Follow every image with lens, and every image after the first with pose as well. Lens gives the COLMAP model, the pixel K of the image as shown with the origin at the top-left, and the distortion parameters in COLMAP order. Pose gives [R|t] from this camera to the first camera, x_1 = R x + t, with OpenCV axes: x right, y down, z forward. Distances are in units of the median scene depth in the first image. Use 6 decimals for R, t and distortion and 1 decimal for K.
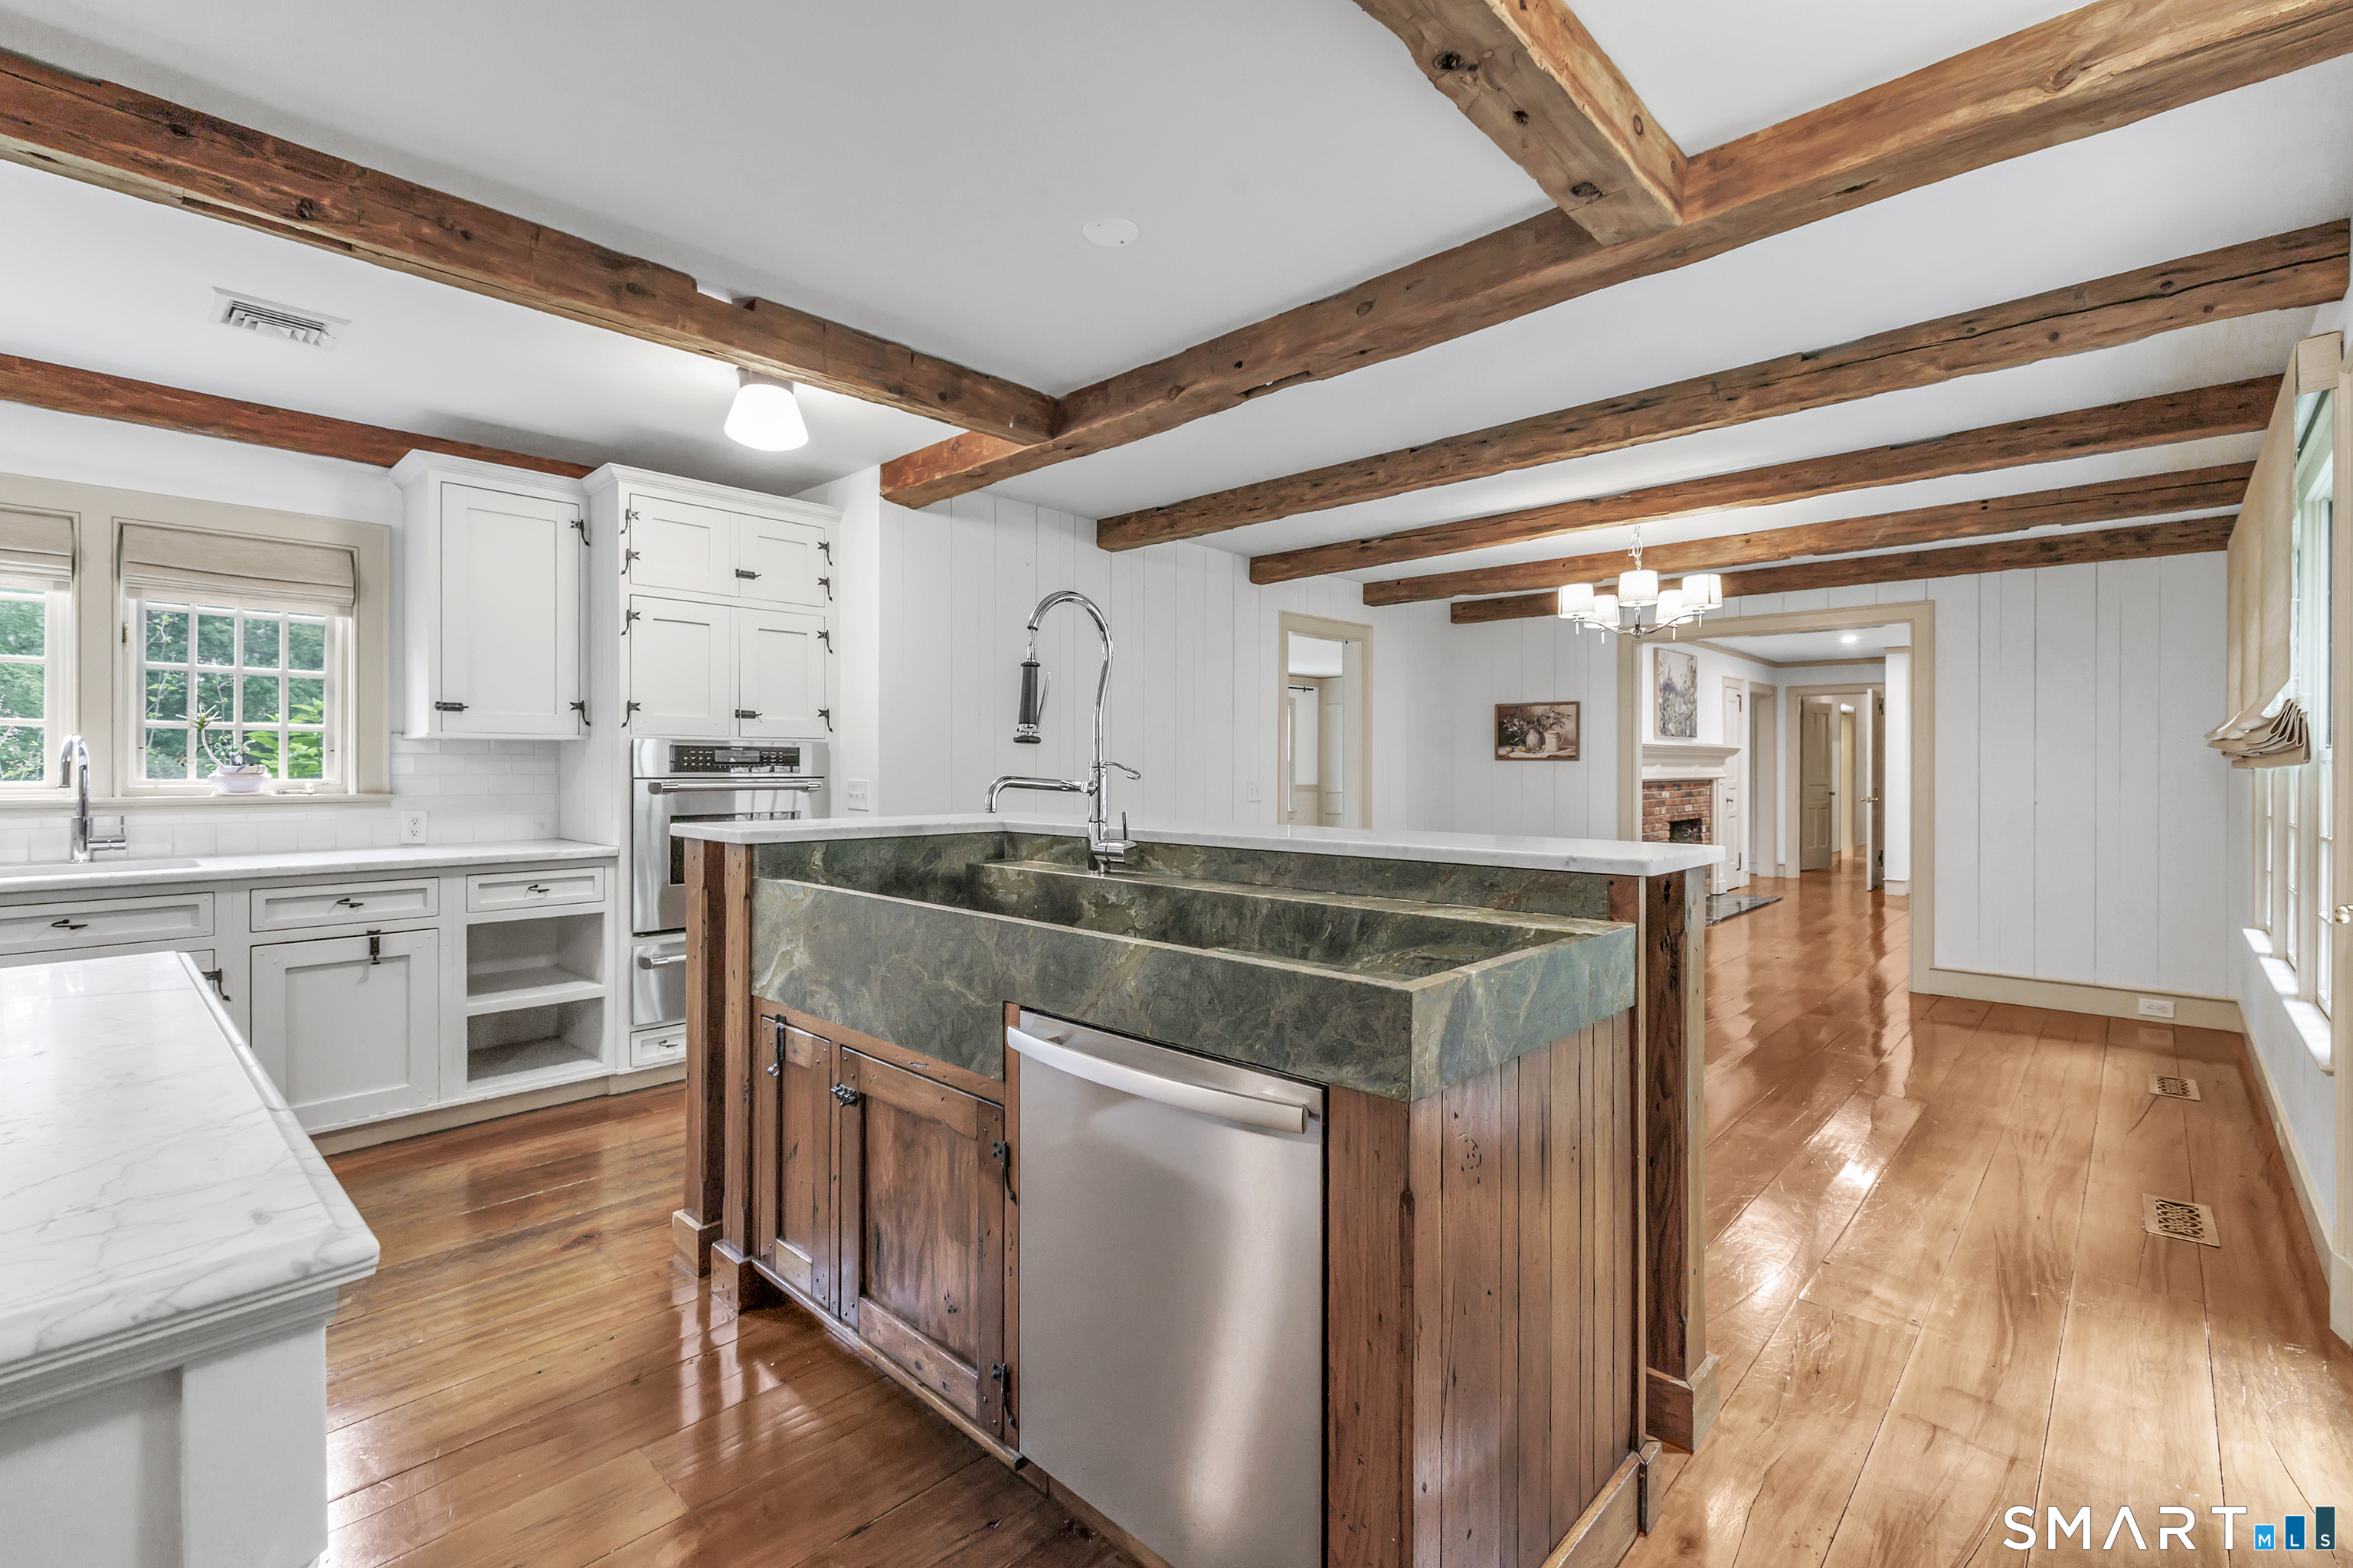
lens RADIAL K [[1032.8, 0, 1173.1], [0, 1032.8, 770.6], [0, 0, 1]] dist [-0.001858, 0.001572]
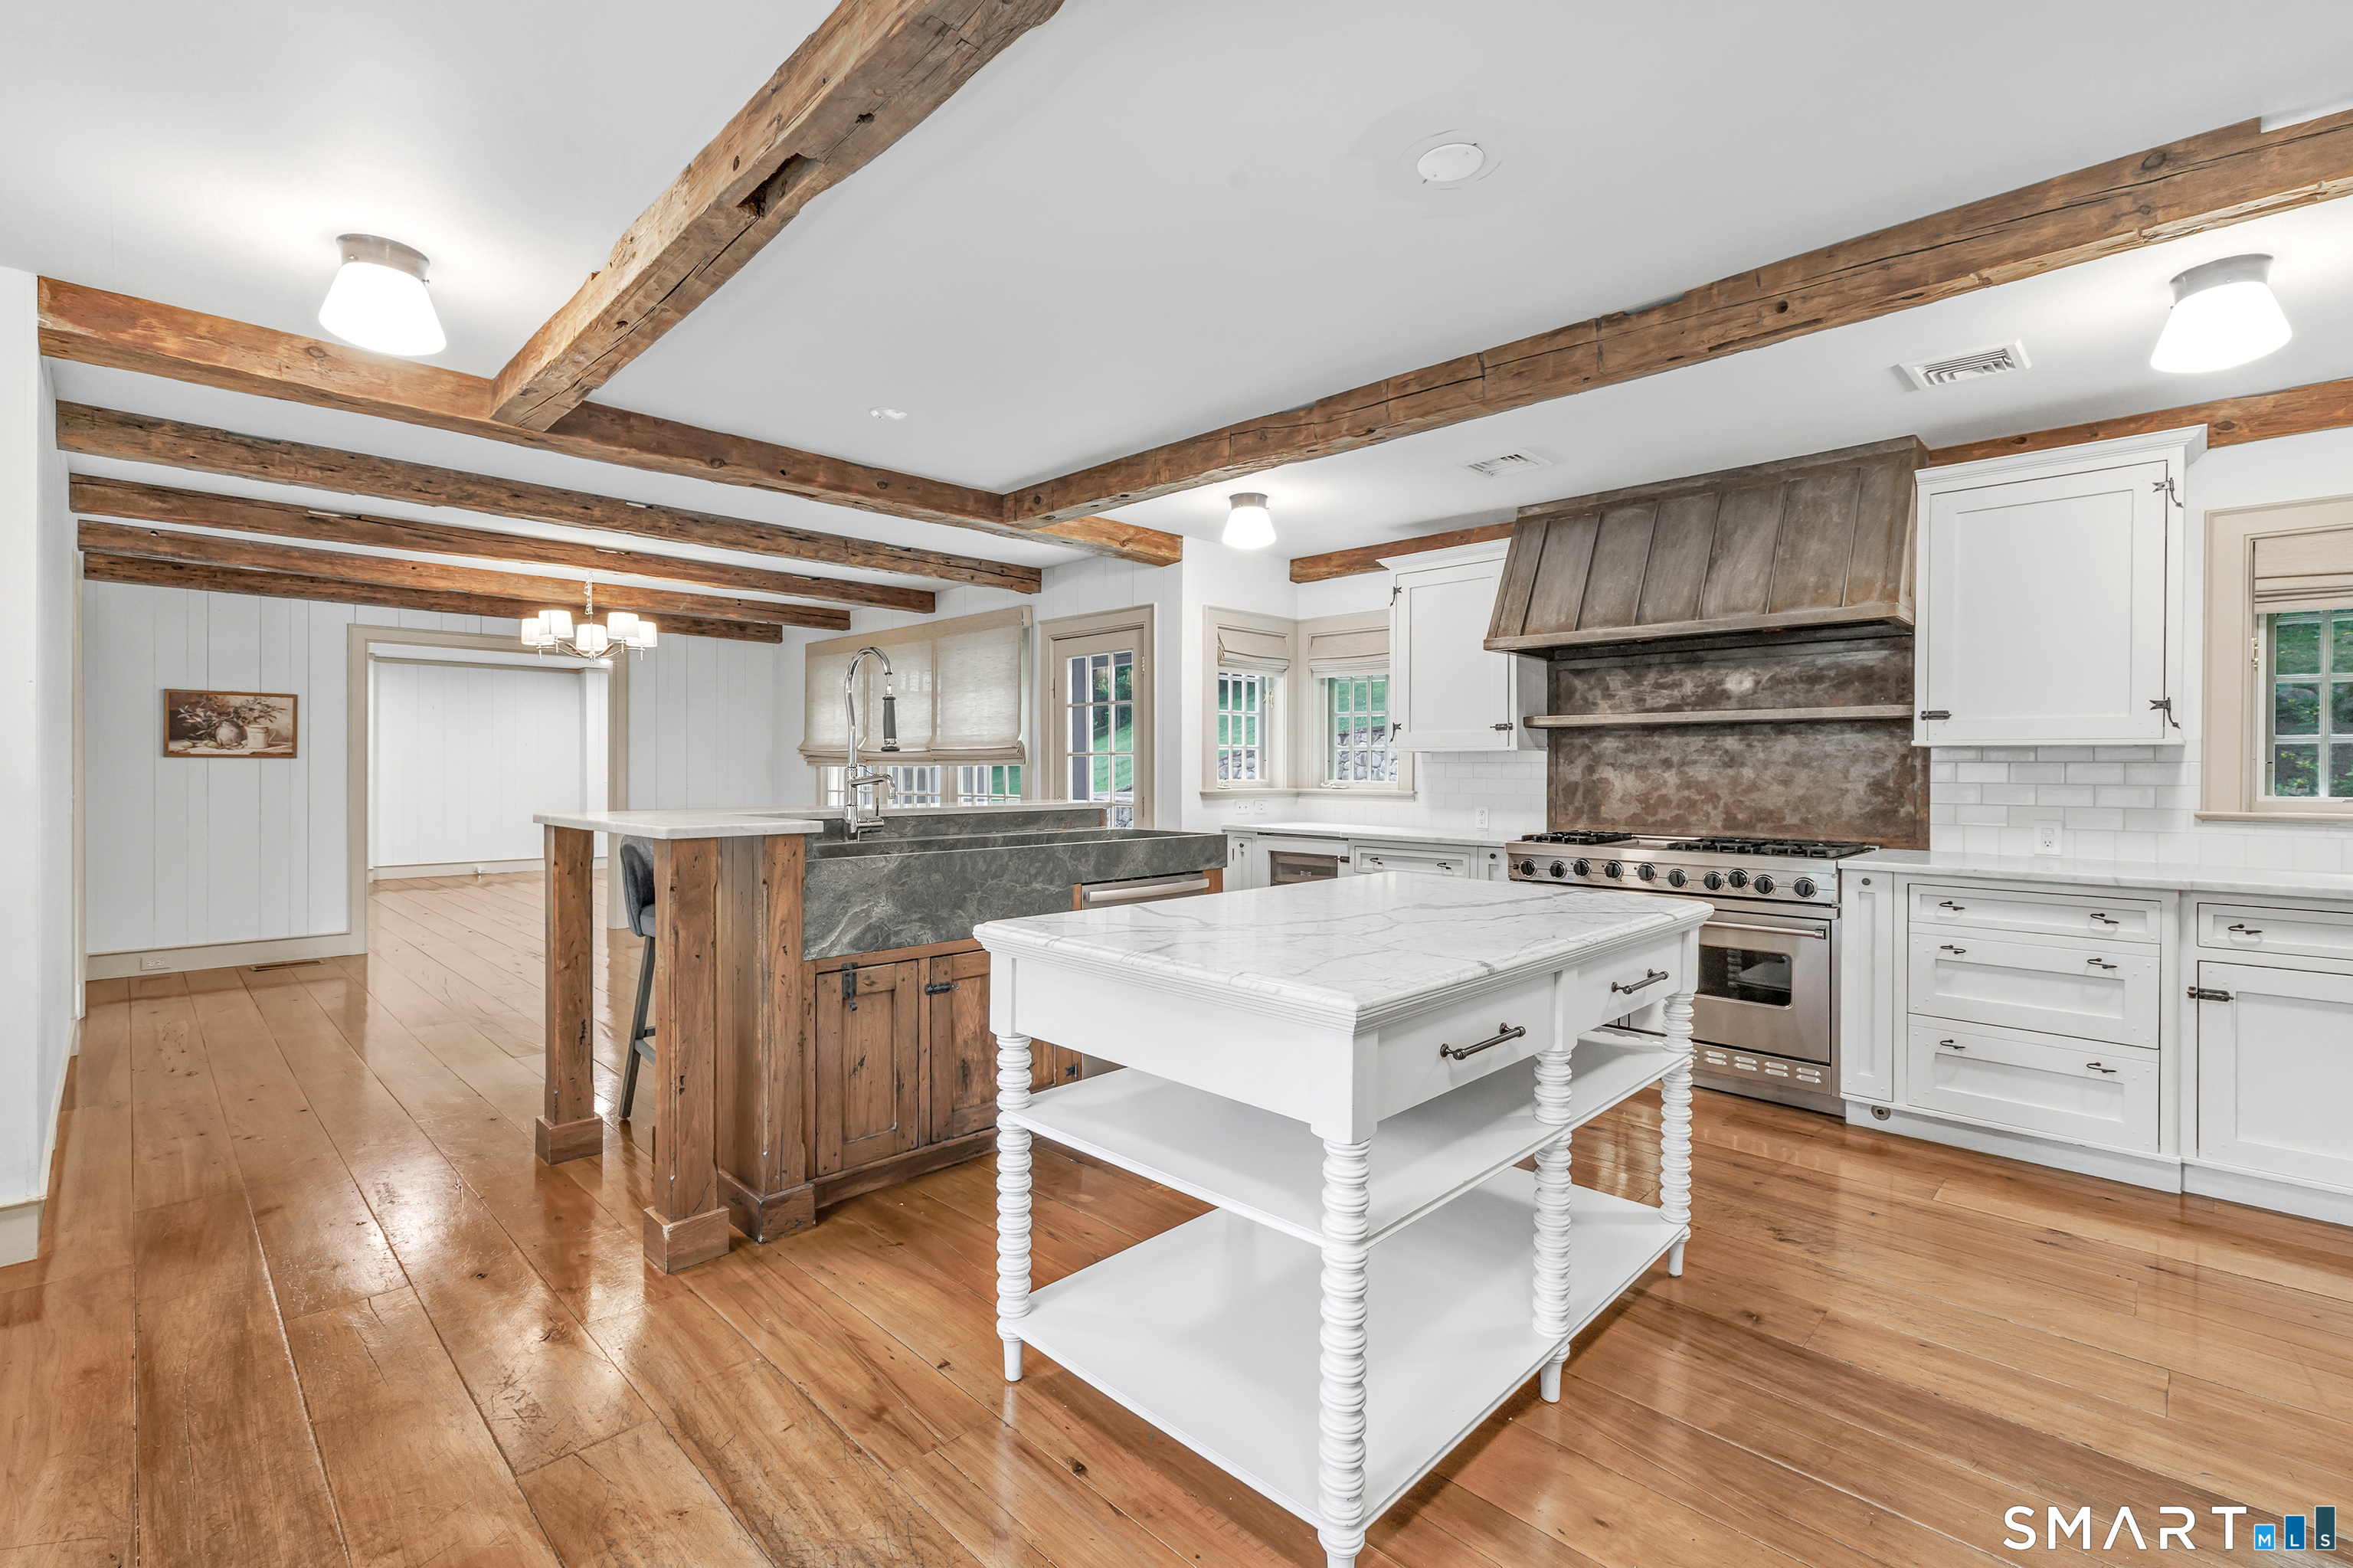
lens RADIAL K [[1032.8, 0, 1175.4], [0, 1032.8, 774.6], [0, 0, 1]] dist [-0.001858, 0.001572]
pose [[0.025969, -0.009743, 0.999615, -0.700419], [0.002324, 0.999950, 0.009686, -0.002848], [-0.999660, 0.002072, 0.025990, 0.242970]]
